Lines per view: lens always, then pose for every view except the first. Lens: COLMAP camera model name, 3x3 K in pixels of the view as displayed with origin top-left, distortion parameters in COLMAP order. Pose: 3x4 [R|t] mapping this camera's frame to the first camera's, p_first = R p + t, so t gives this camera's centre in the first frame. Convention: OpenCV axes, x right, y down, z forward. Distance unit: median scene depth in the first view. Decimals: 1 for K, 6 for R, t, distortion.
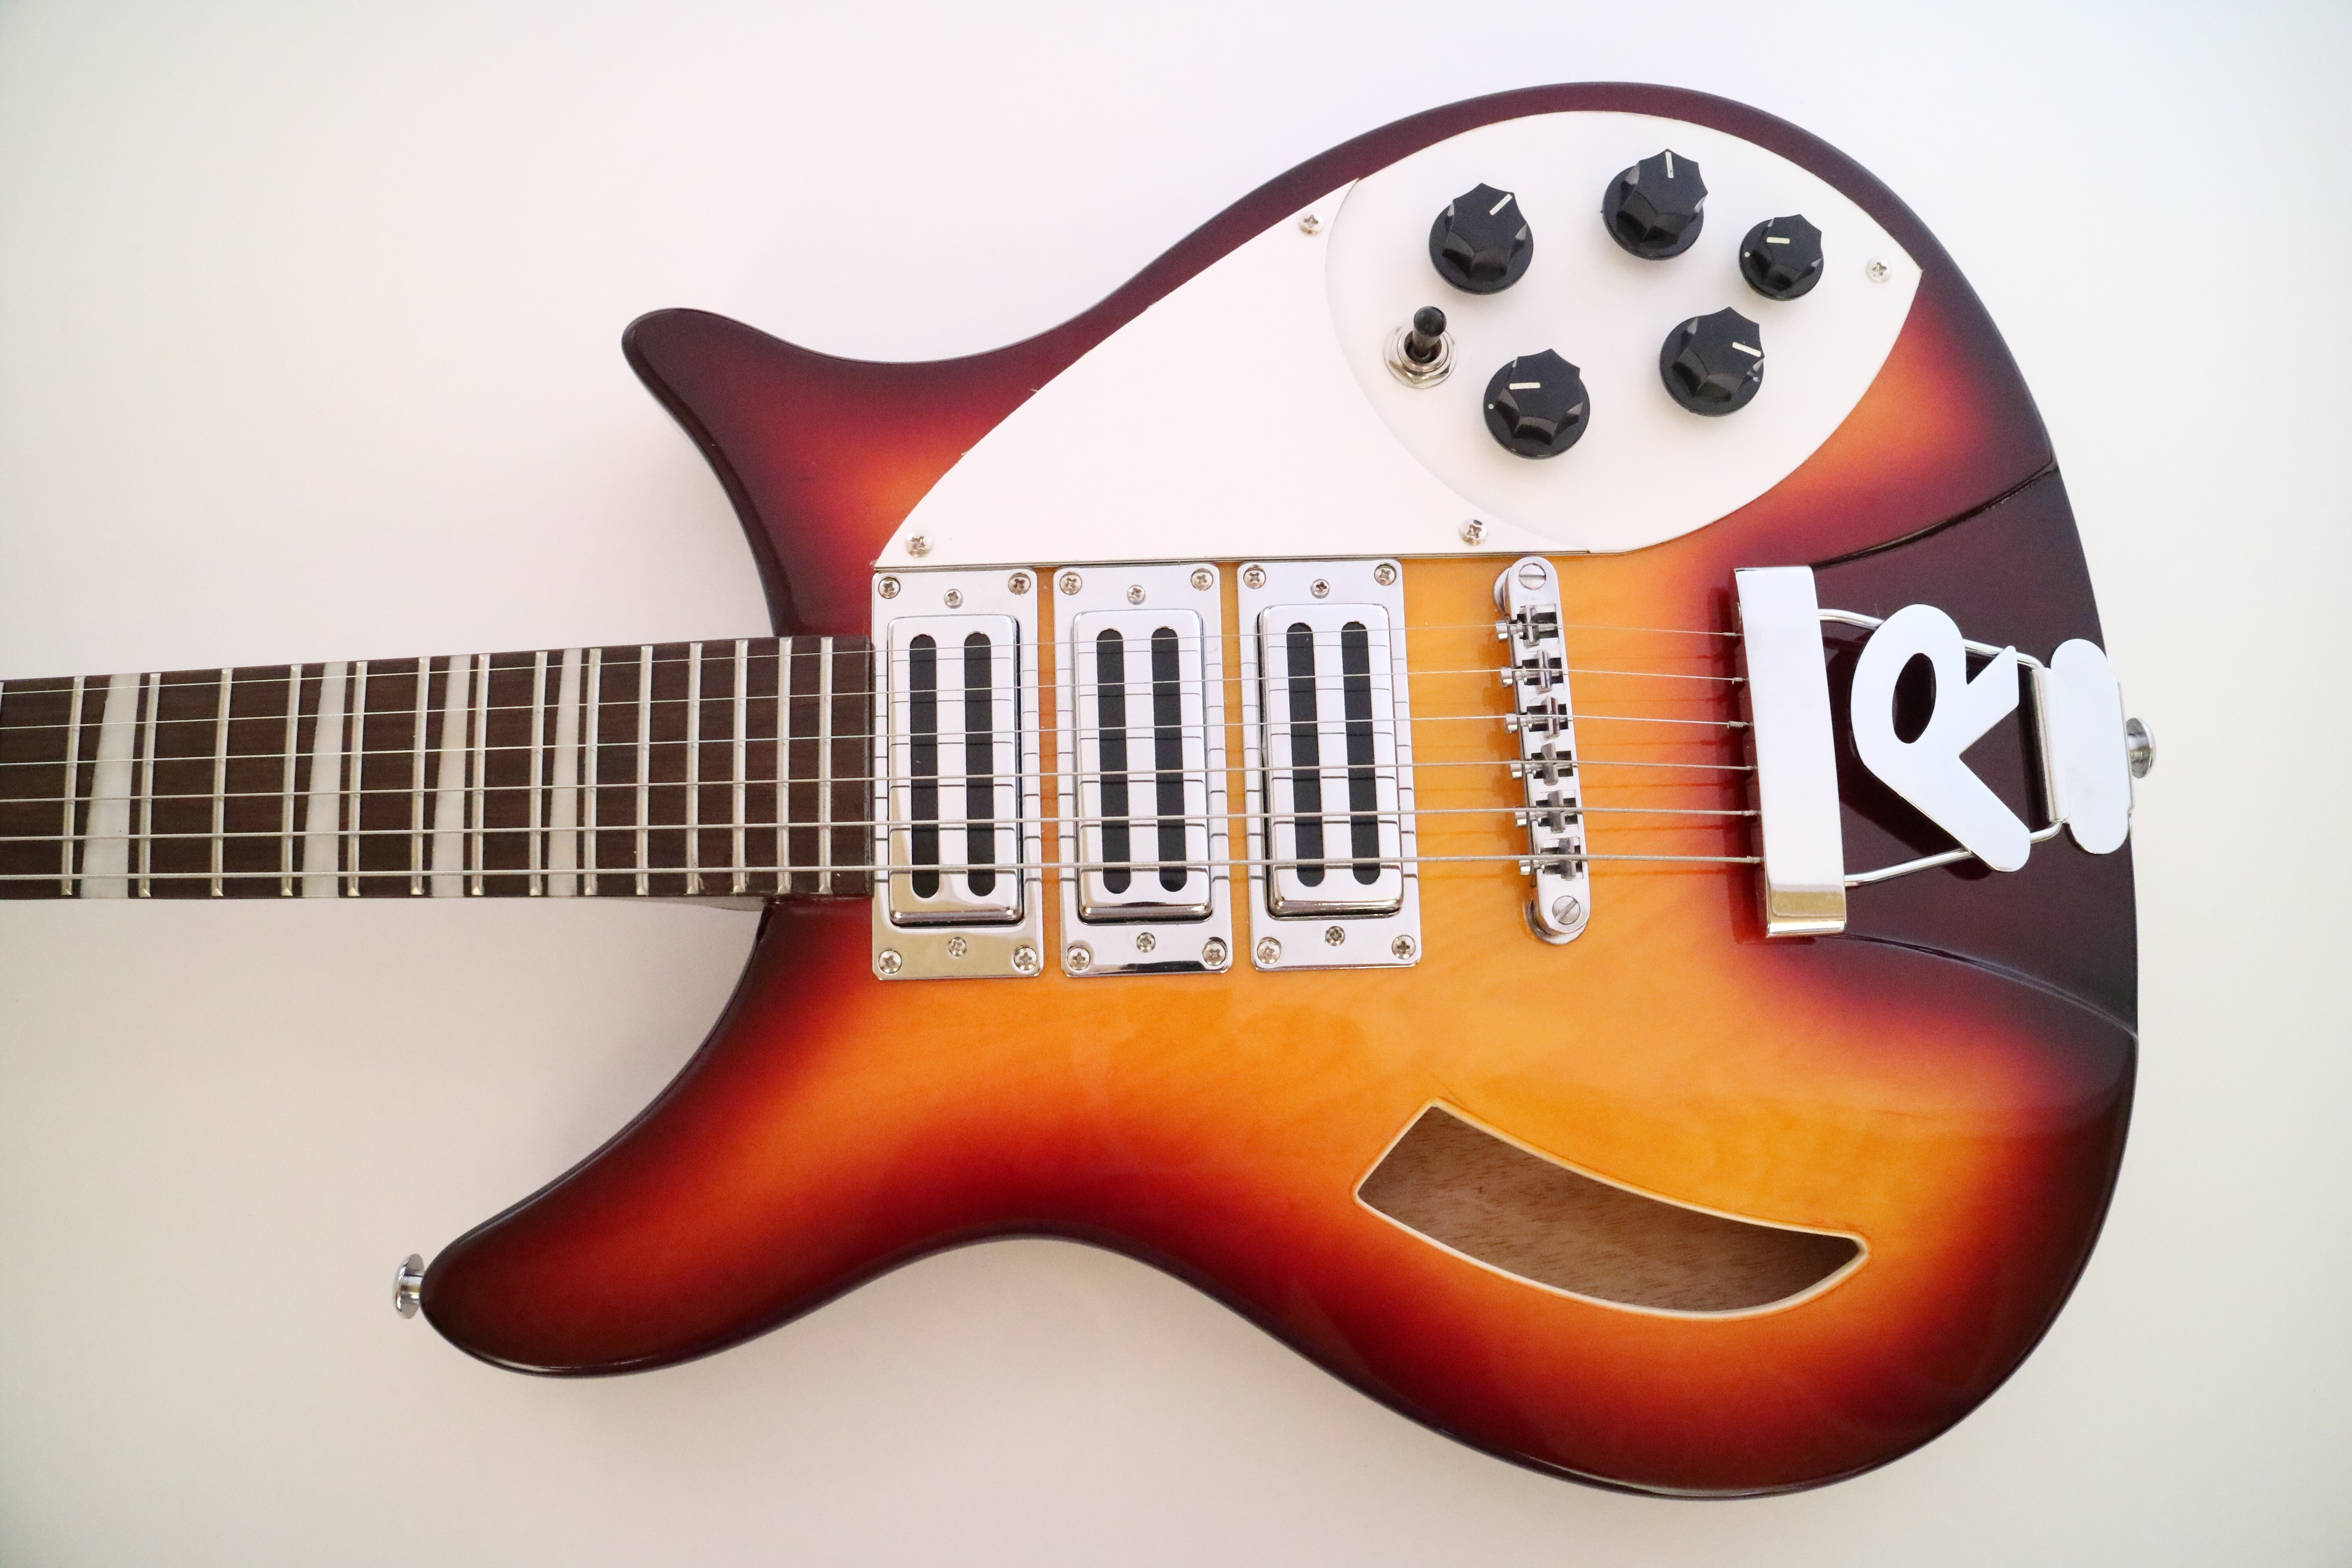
lens RADIAL K [[1905.1, 0, 1185.1], [0, 1905.1, 802.8], [0, 0, 1]] dist [-0.178569, 0.095165]
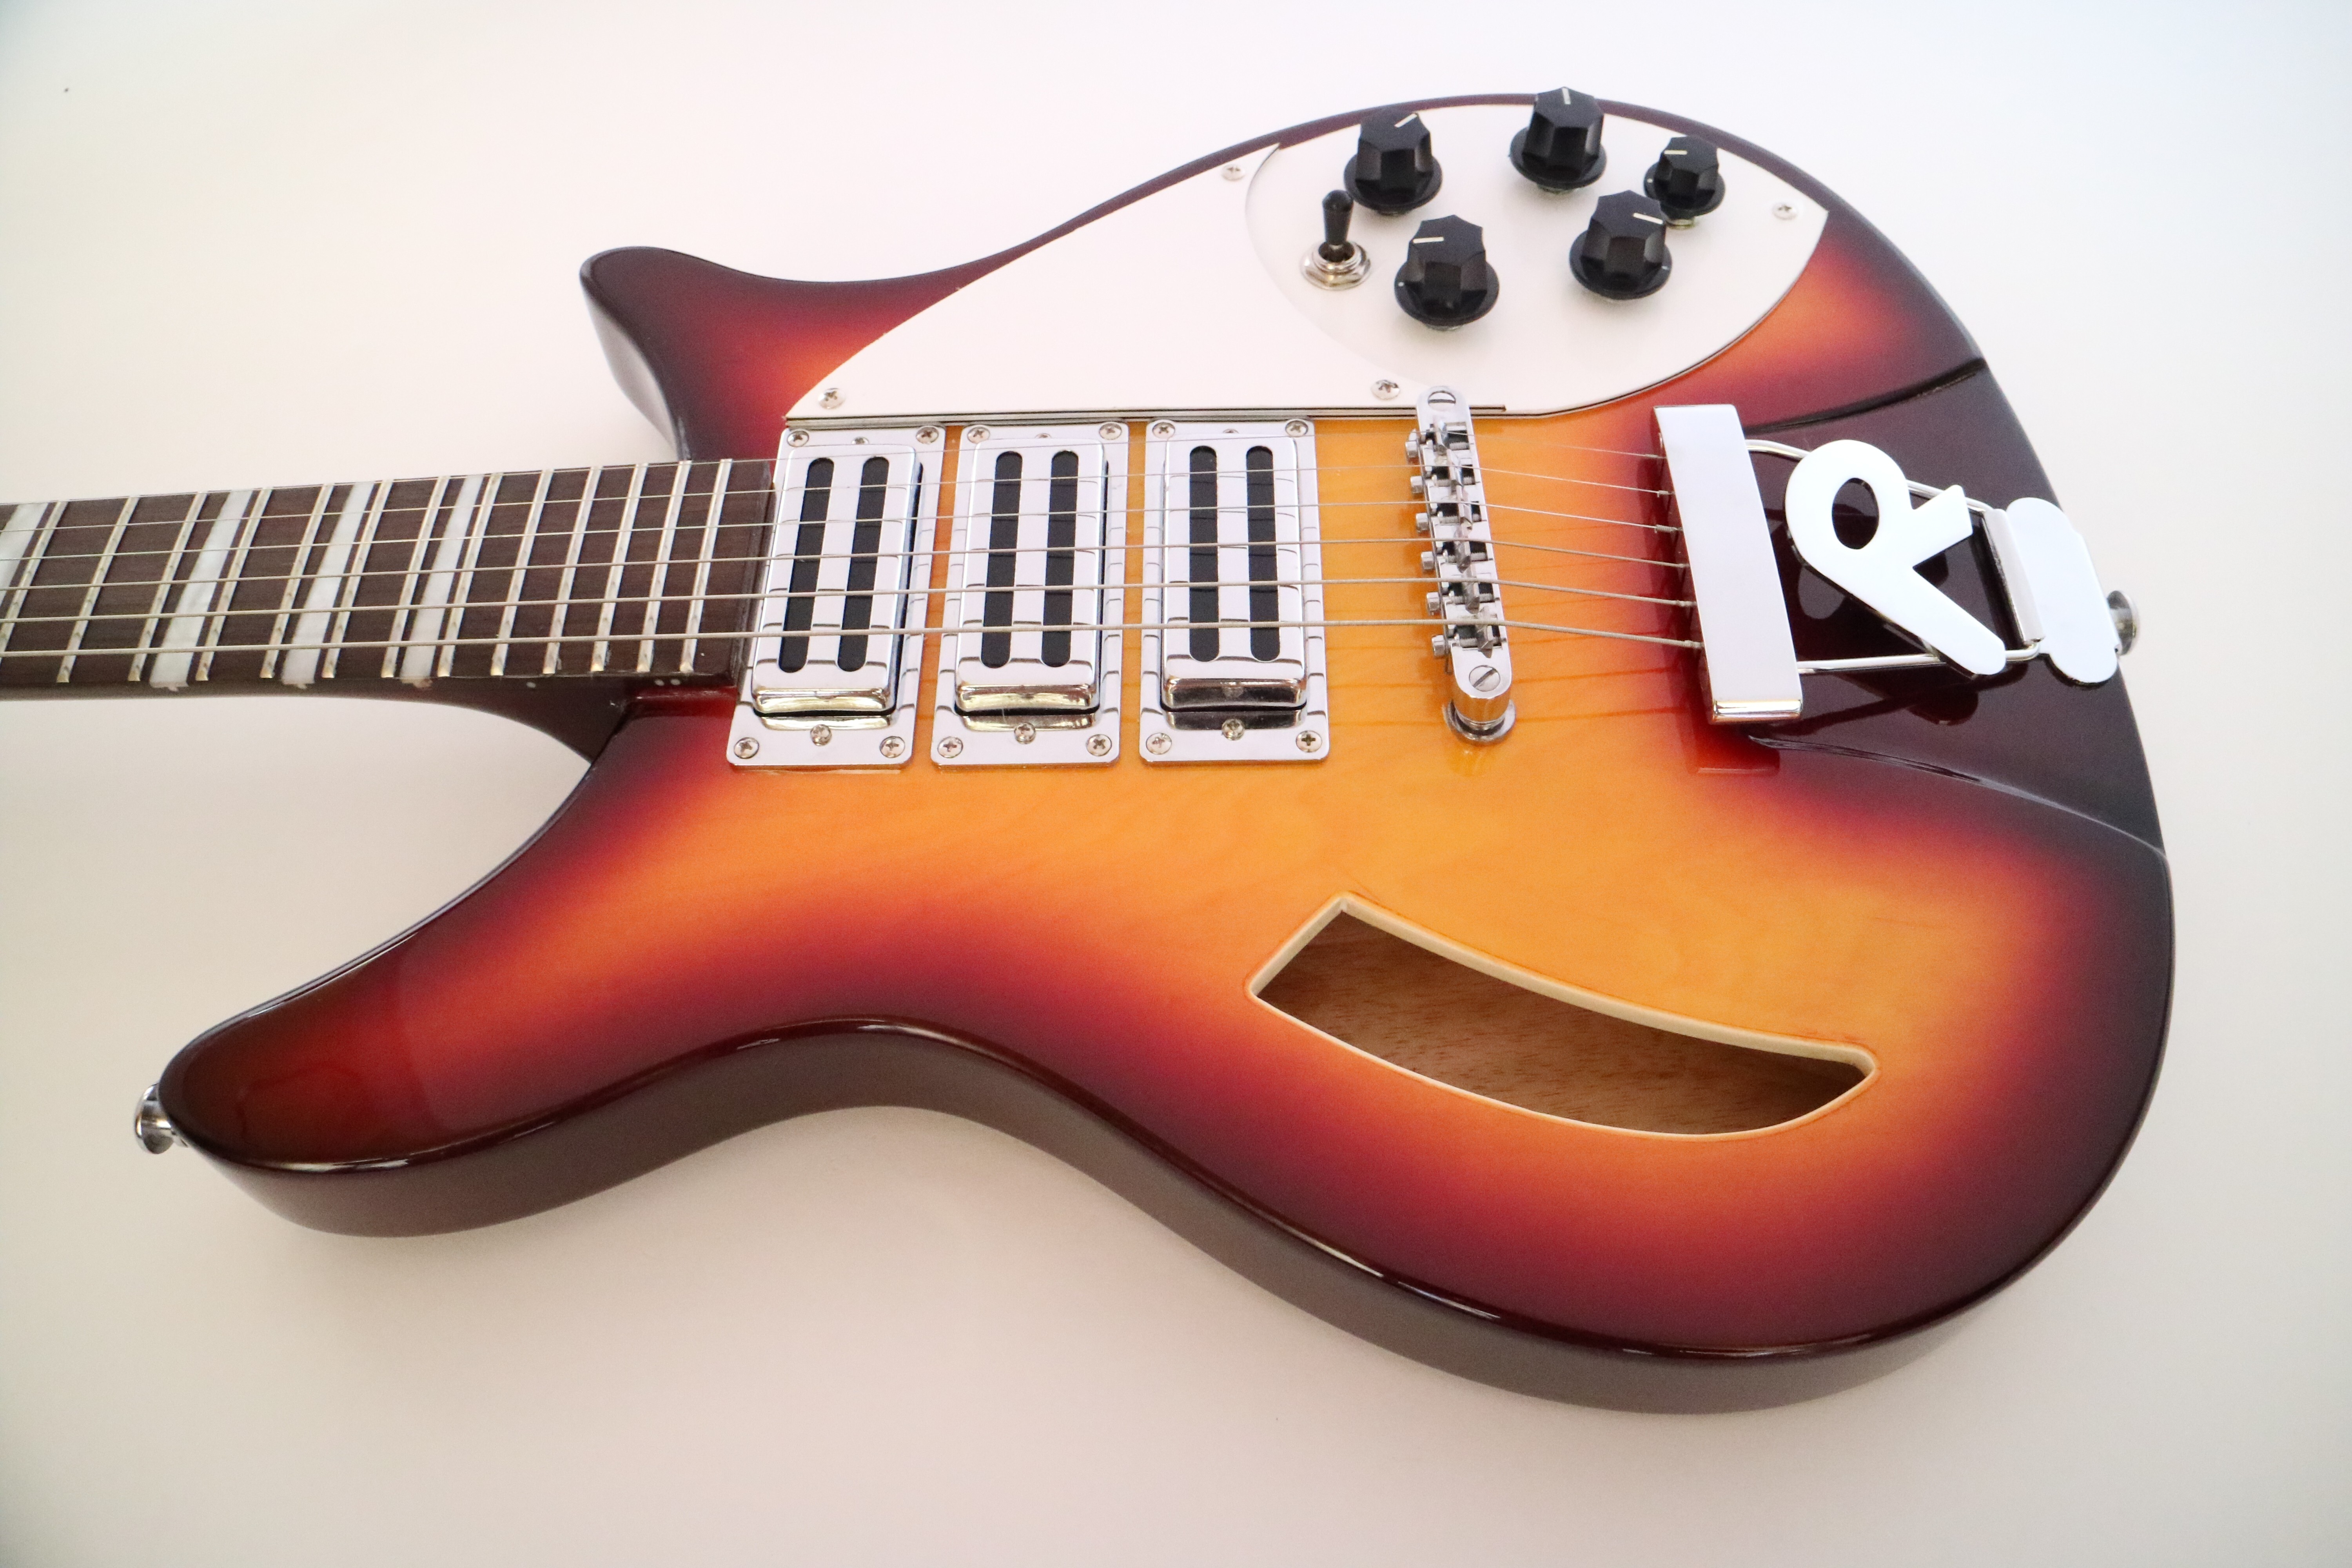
lens RADIAL K [[1905.1, 0, 1185.1], [0, 1905.1, 802.8], [0, 0, 1]] dist [-0.178569, 0.095165]
pose [[0.999102, 0.016854, -0.038870, 0.090854], [-0.031148, 0.914110, -0.404268, 0.463069], [0.028718, 0.405115, 0.913814, 0.185602]]
